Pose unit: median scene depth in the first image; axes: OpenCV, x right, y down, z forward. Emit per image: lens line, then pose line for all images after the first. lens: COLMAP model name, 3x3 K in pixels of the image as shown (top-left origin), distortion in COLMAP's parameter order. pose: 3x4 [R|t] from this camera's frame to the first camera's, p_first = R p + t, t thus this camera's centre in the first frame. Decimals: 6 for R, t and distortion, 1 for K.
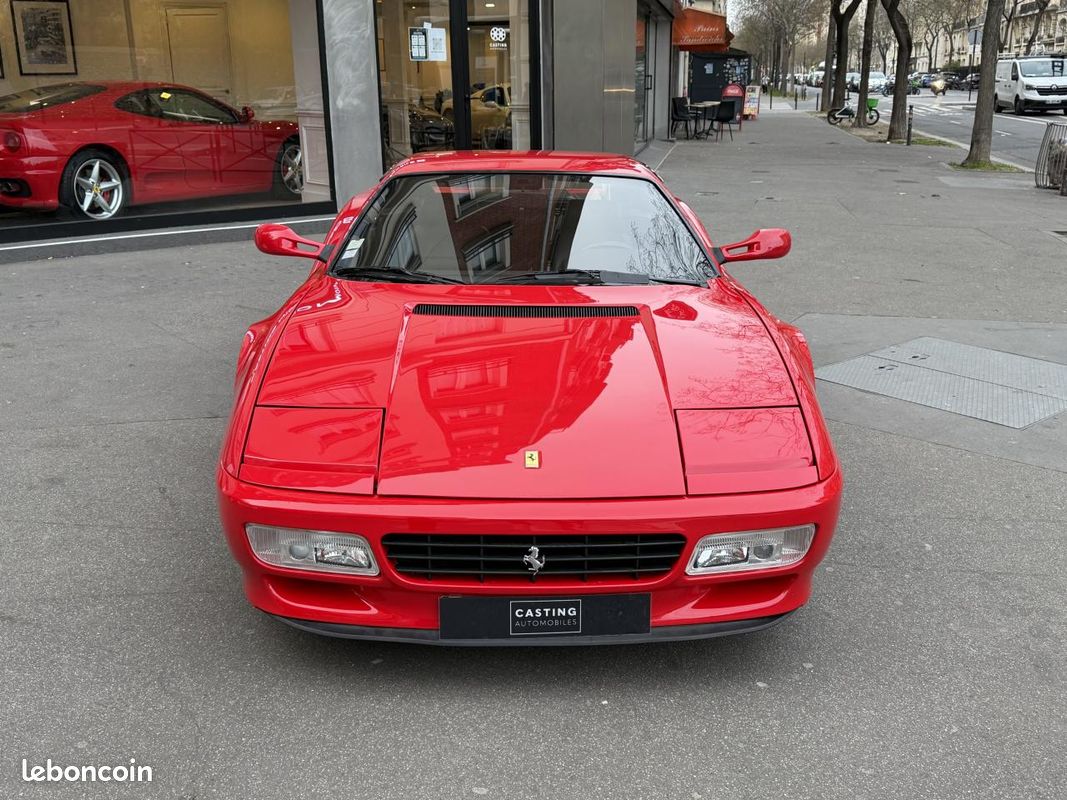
lens RADIAL K [[1077.1, 0, 525.3], [0, 1077.1, 401.5], [0, 0, 1]] dist [0.027861, 0.000000]
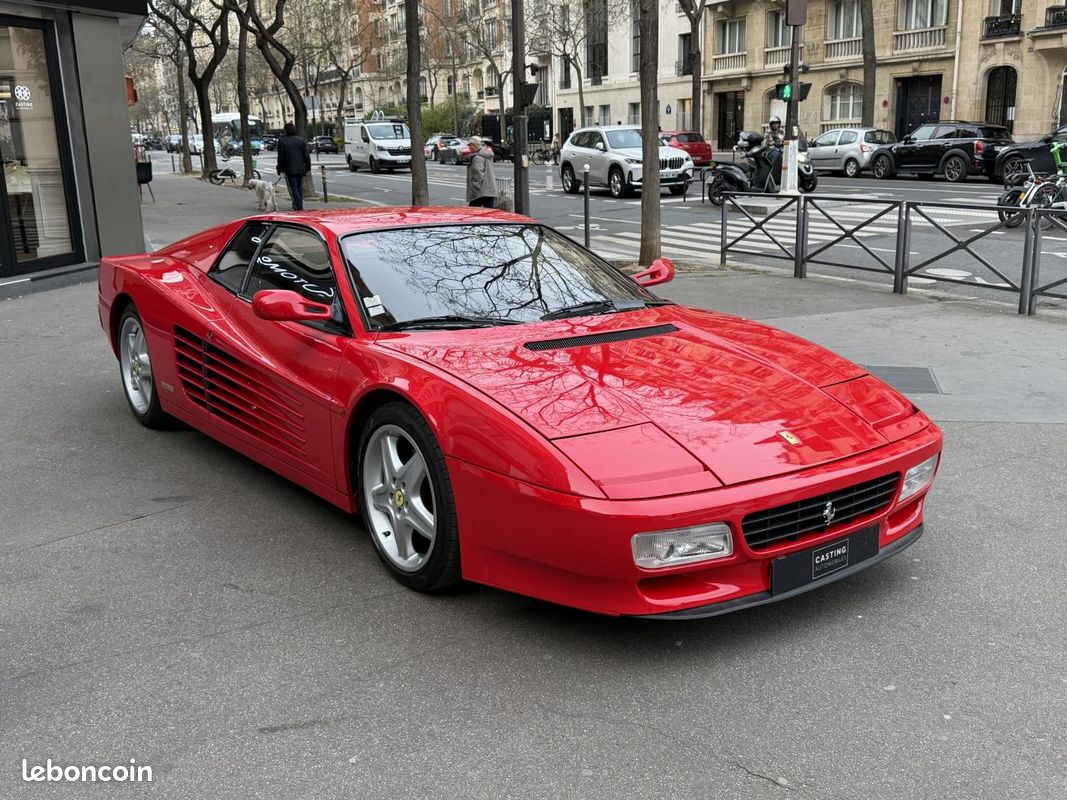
lens RADIAL K [[1077.1, 0, 570.0], [0, 1077.1, 400.3], [0, 0, 1]] dist [0.027861, 0.000000]
pose [[0.812901, -0.143501, 0.564446, -0.252155], [0.173785, 0.984784, 0.000083, -0.009937], [-0.555869, 0.098025, 0.825470, 0.028600]]
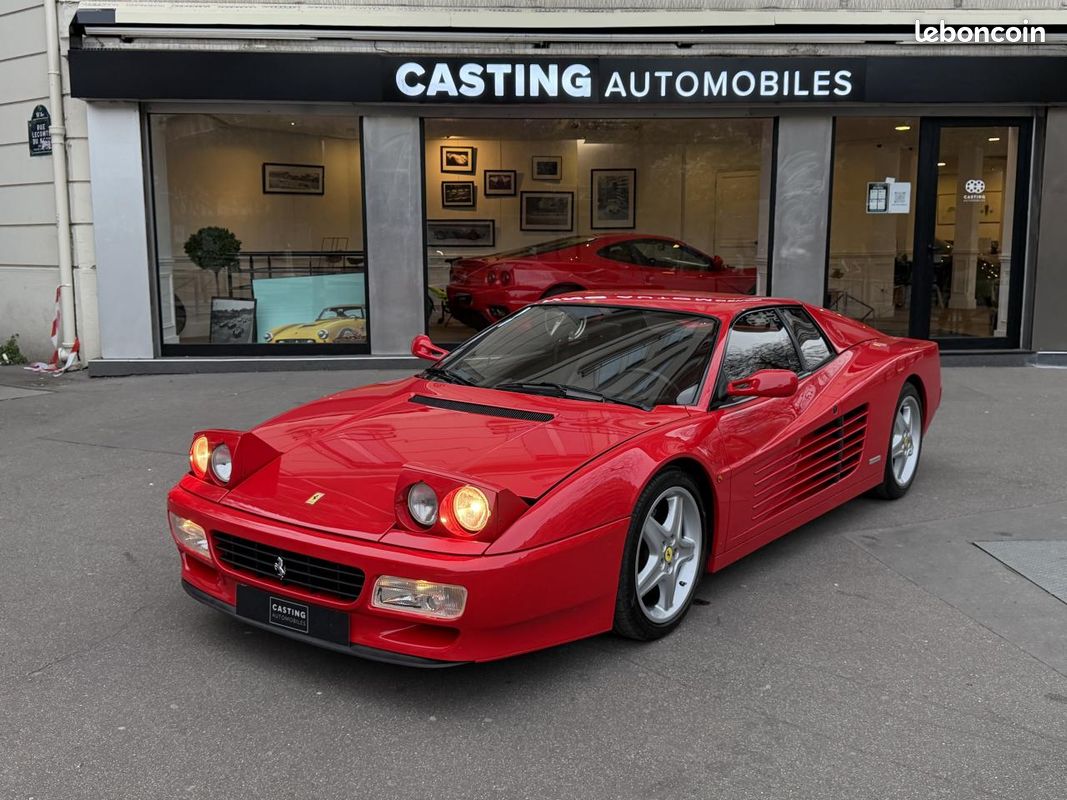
lens RADIAL K [[1077.1, 0, 534.3], [0, 1077.1, 402.1], [0, 0, 1]] dist [0.027861, 0.000000]
pose [[0.799013, 0.096463, -0.593526, 0.284964], [-0.174770, 0.981693, -0.075729, -0.003312], [0.575355, 0.164239, 0.801244, 0.013985]]
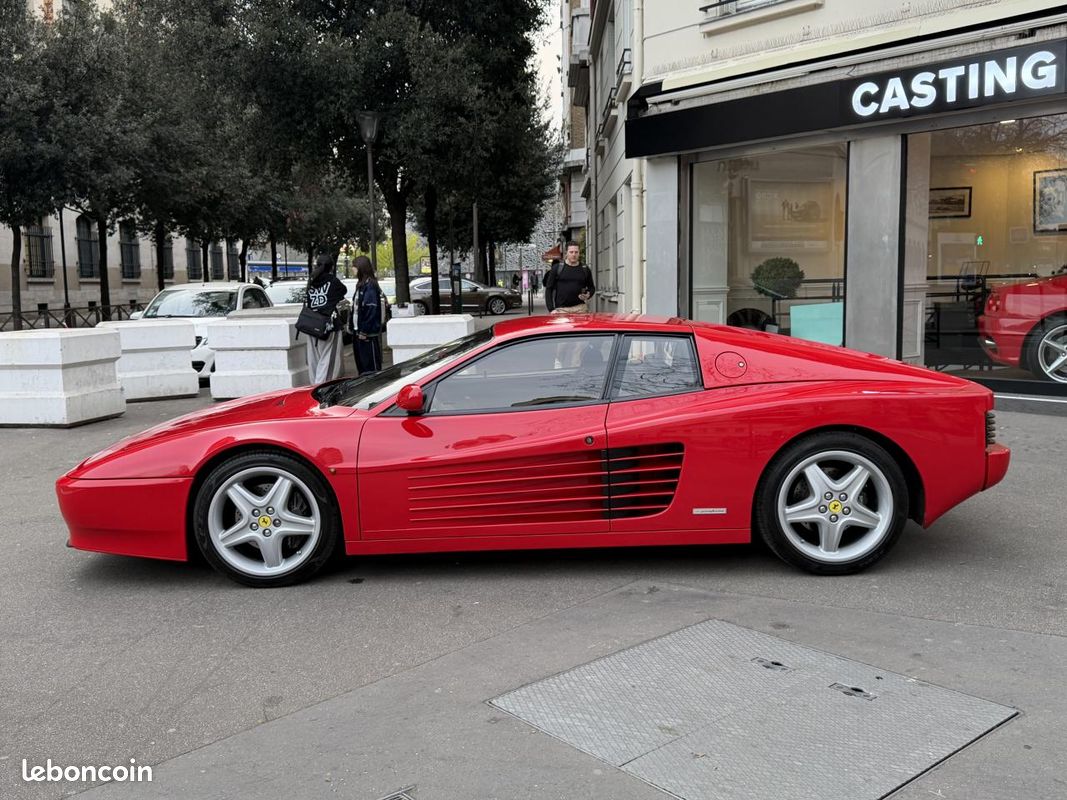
lens RADIAL K [[1077.1, 0, 526.1], [0, 1077.1, 395.7], [0, 0, 1]] dist [0.027861, 0.000000]
pose [[-0.023908, 0.114125, -0.993179, 0.580565], [-0.262142, 0.957985, 0.116391, -0.133359], [0.964733, 0.263136, 0.007014, 0.478502]]
